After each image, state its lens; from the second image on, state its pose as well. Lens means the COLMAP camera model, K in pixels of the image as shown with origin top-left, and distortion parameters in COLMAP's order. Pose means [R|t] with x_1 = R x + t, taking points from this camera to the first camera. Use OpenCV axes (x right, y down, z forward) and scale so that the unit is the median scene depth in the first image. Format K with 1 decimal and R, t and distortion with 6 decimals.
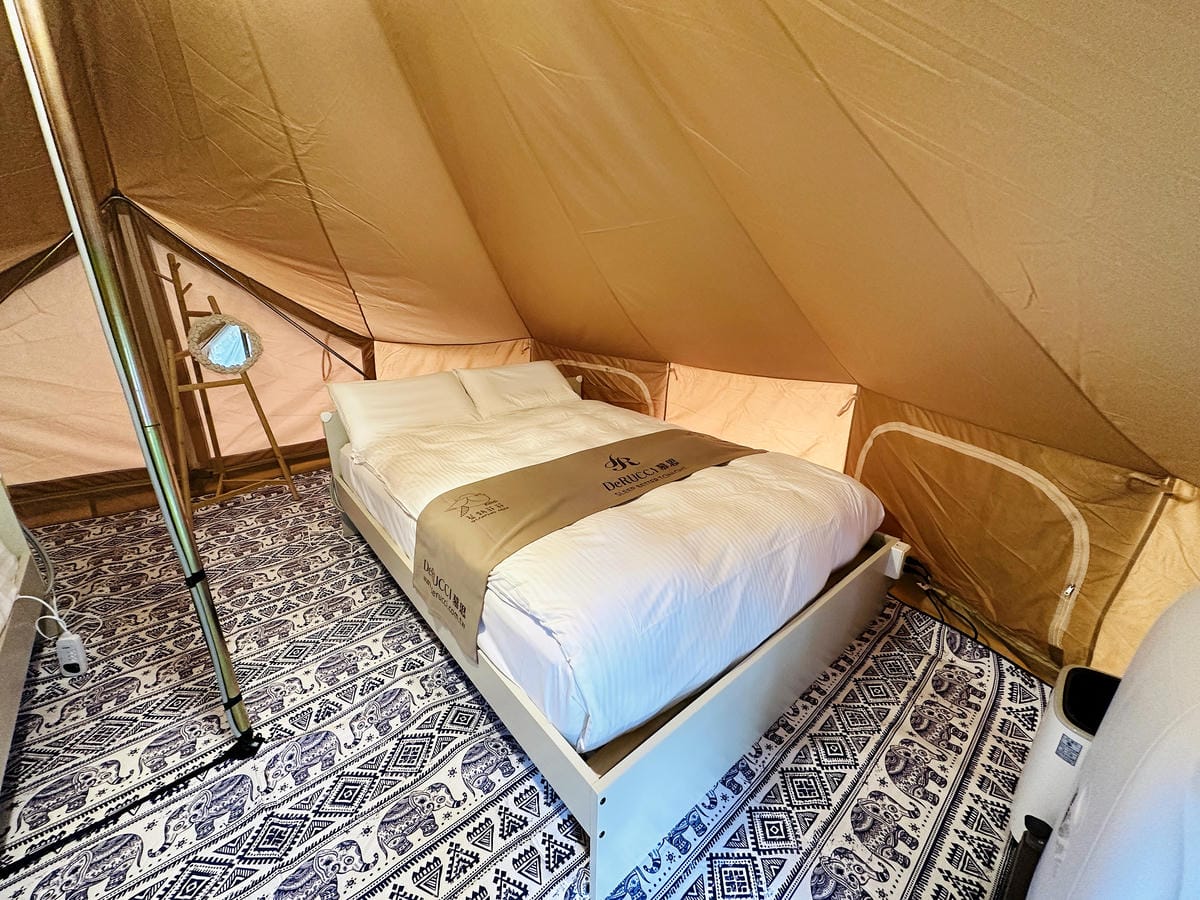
lens RADIAL K [[485.0, 0, 601.9], [0, 485.0, 446.7], [0, 0, 1]] dist [-0.000348, 0.000247]
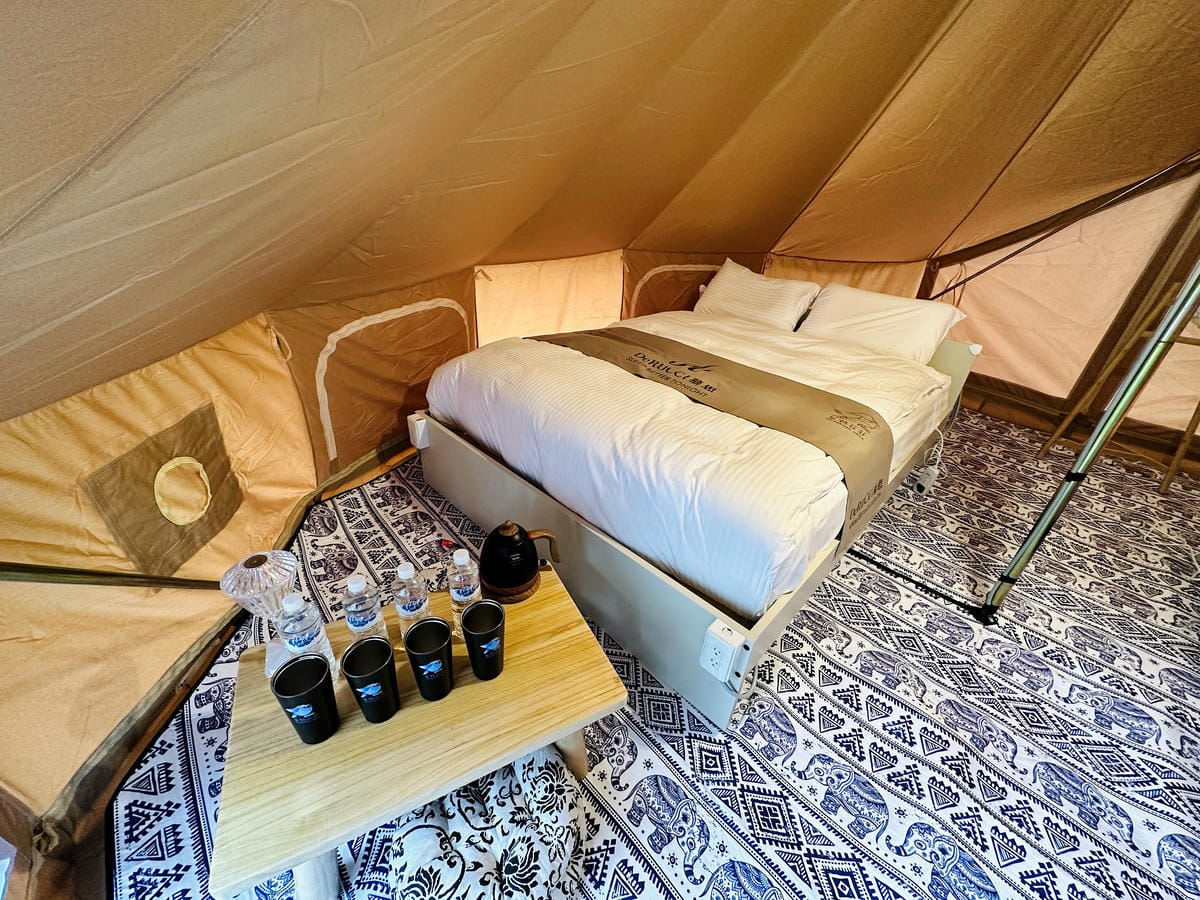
lens RADIAL K [[474.0, 0, 601.8], [0, 474.0, 448.0], [0, 0, 1]] dist [-0.000541, 0.000076]
pose [[0.039725, 0.479341, -0.876729, 0.048744], [-0.381133, 0.818354, 0.430156, 0.110553], [0.923666, 0.317062, 0.215202, -0.212676]]
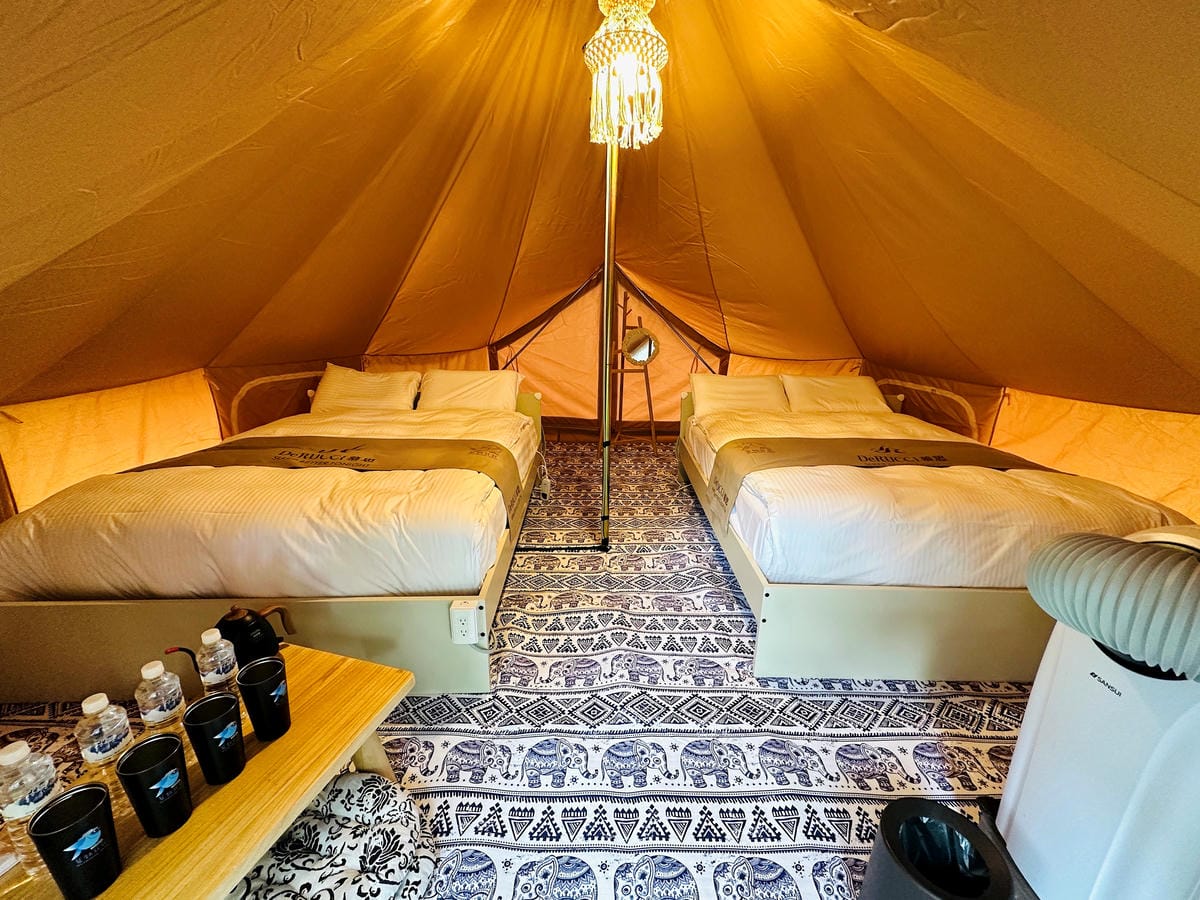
lens RADIAL K [[485.0, 0, 601.9], [0, 485.0, 446.7], [0, 0, 1]] dist [-0.000348, 0.000247]
pose [[0.749745, 0.172732, -0.638785, 0.306814], [-0.217483, 0.976026, 0.008663, 0.188063], [0.624967, 0.132430, 0.769337, -0.393037]]
